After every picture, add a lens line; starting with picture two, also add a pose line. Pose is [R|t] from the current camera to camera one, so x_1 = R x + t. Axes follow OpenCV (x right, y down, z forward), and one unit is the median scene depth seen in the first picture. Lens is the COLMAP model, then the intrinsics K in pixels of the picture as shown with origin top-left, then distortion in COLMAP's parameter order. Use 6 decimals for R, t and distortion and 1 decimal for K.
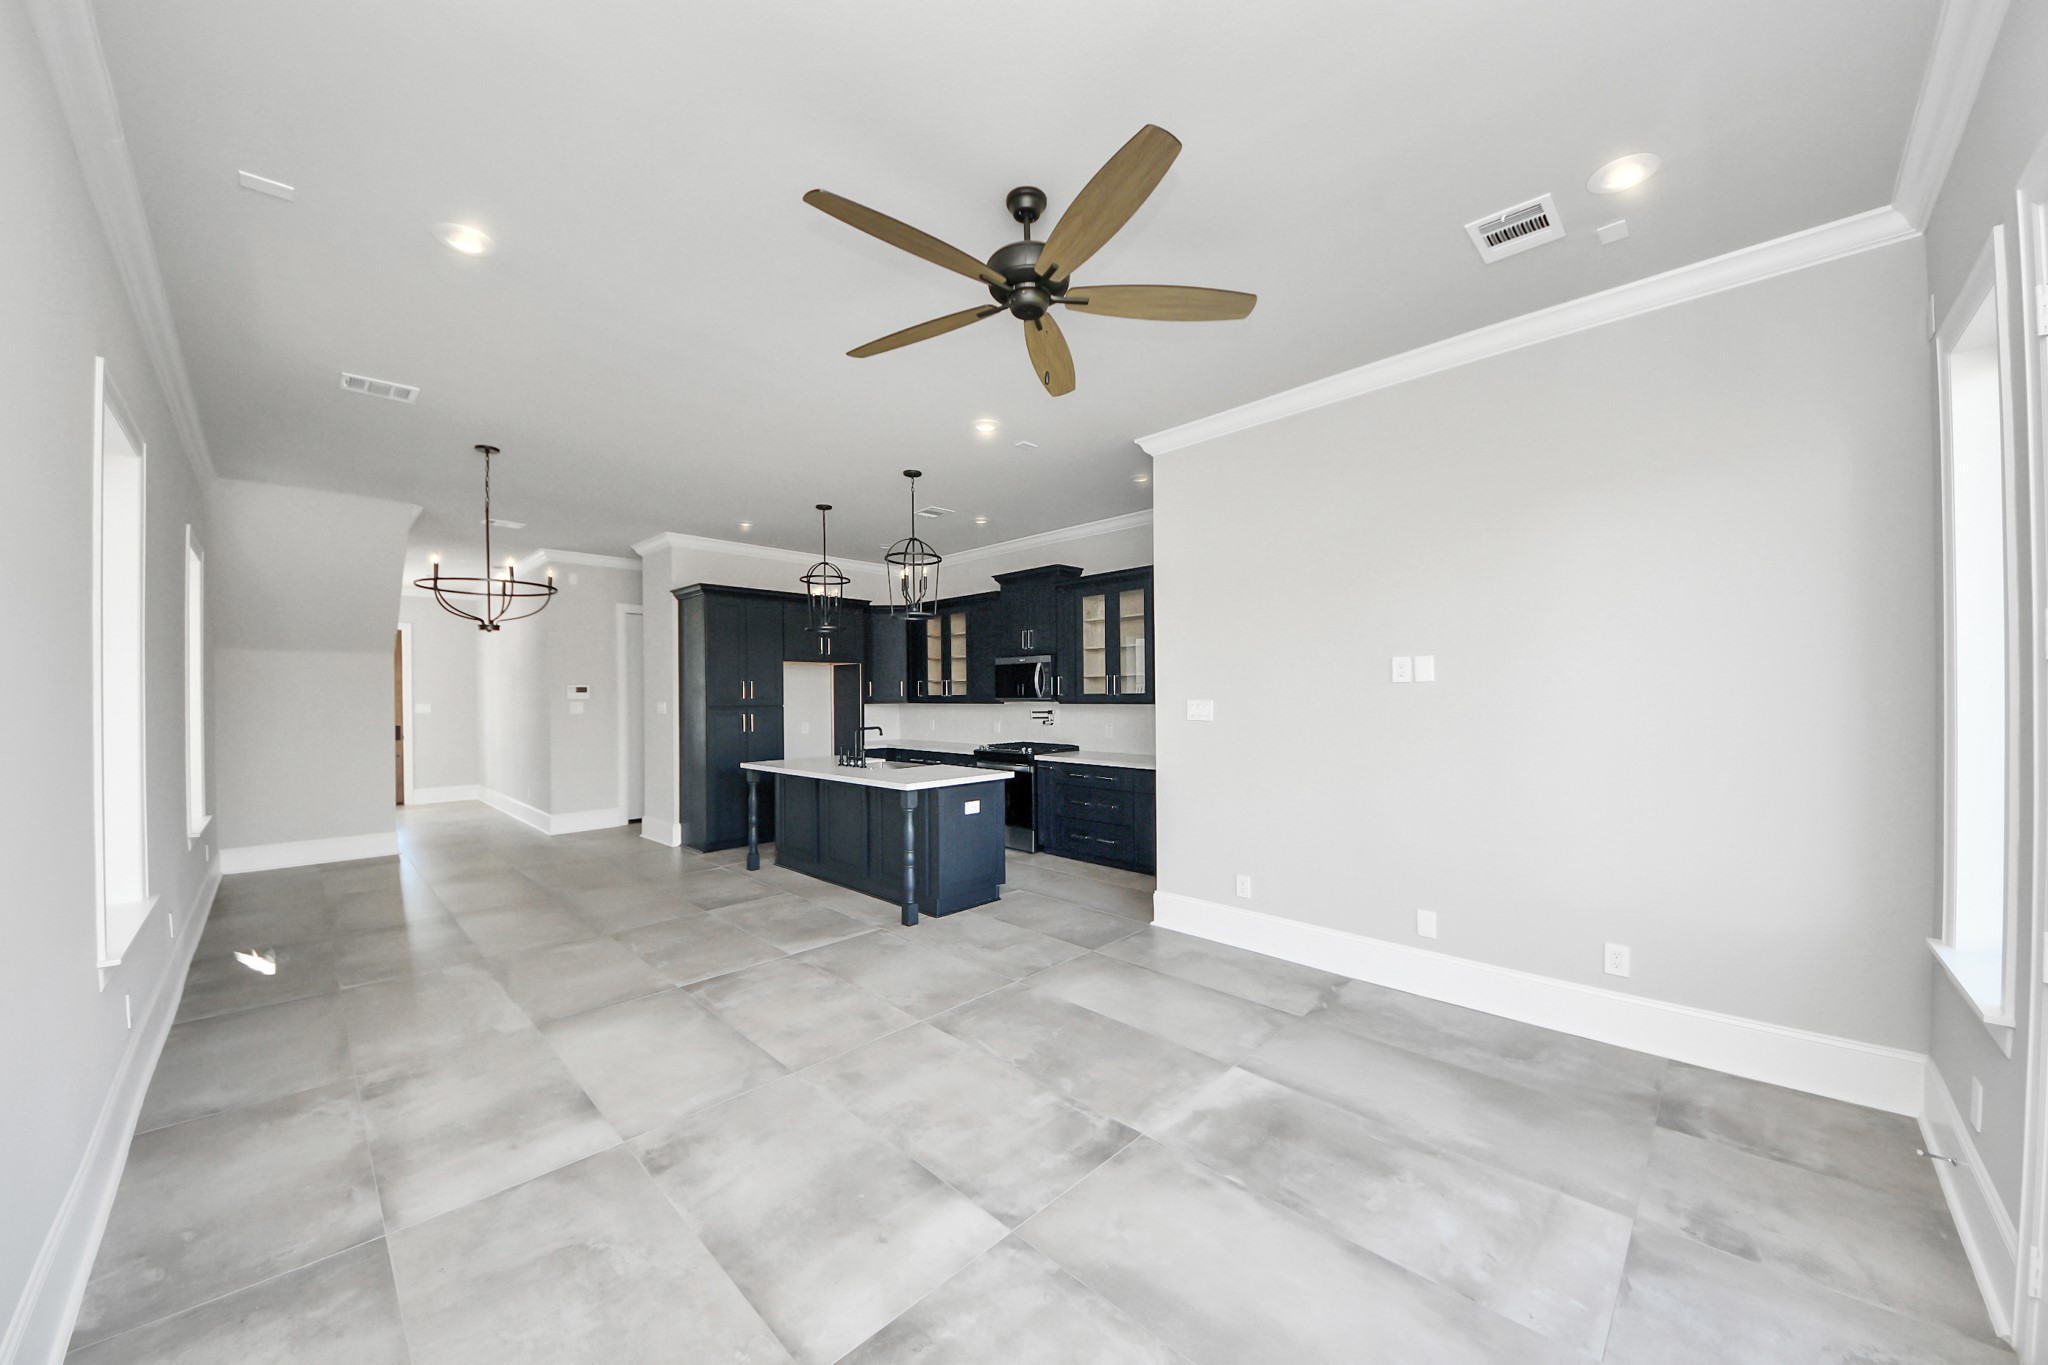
lens RADIAL K [[732.1, 0, 1025.7], [0, 732.1, 691.0], [0, 0, 1]] dist [0.043855, -0.023649]
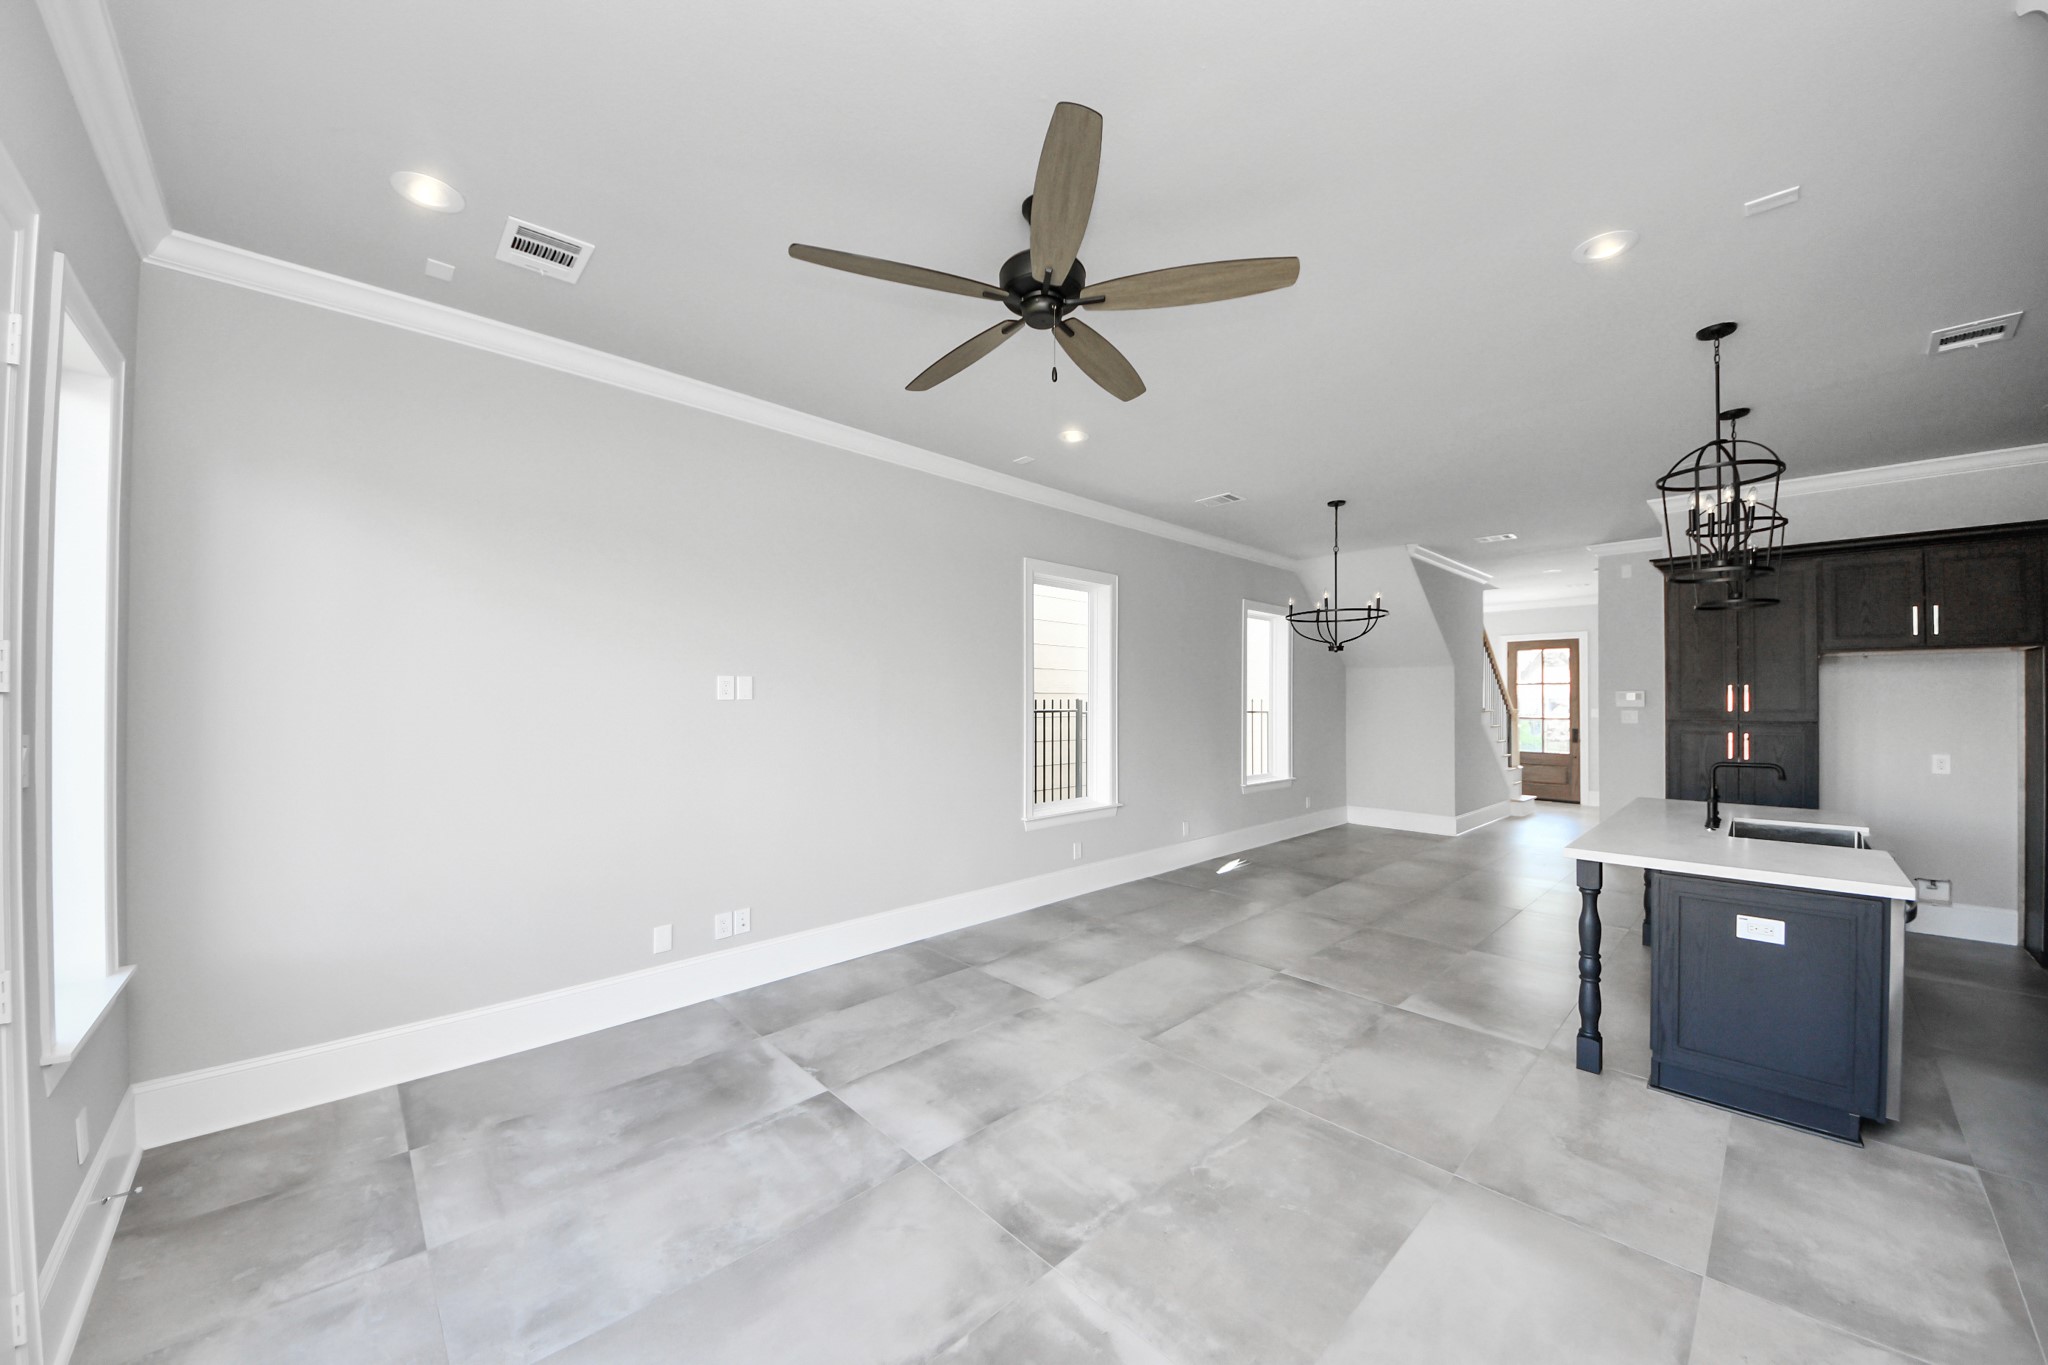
lens RADIAL K [[732.1, 0, 1025.7], [0, 732.1, 691.0], [0, 0, 1]] dist [0.043855, -0.023649]
pose [[-0.040130, -0.003991, -0.999186, 0.823358], [0.003478, 0.999985, -0.004134, -0.018400], [0.999188, -0.003641, -0.040116, 0.857461]]
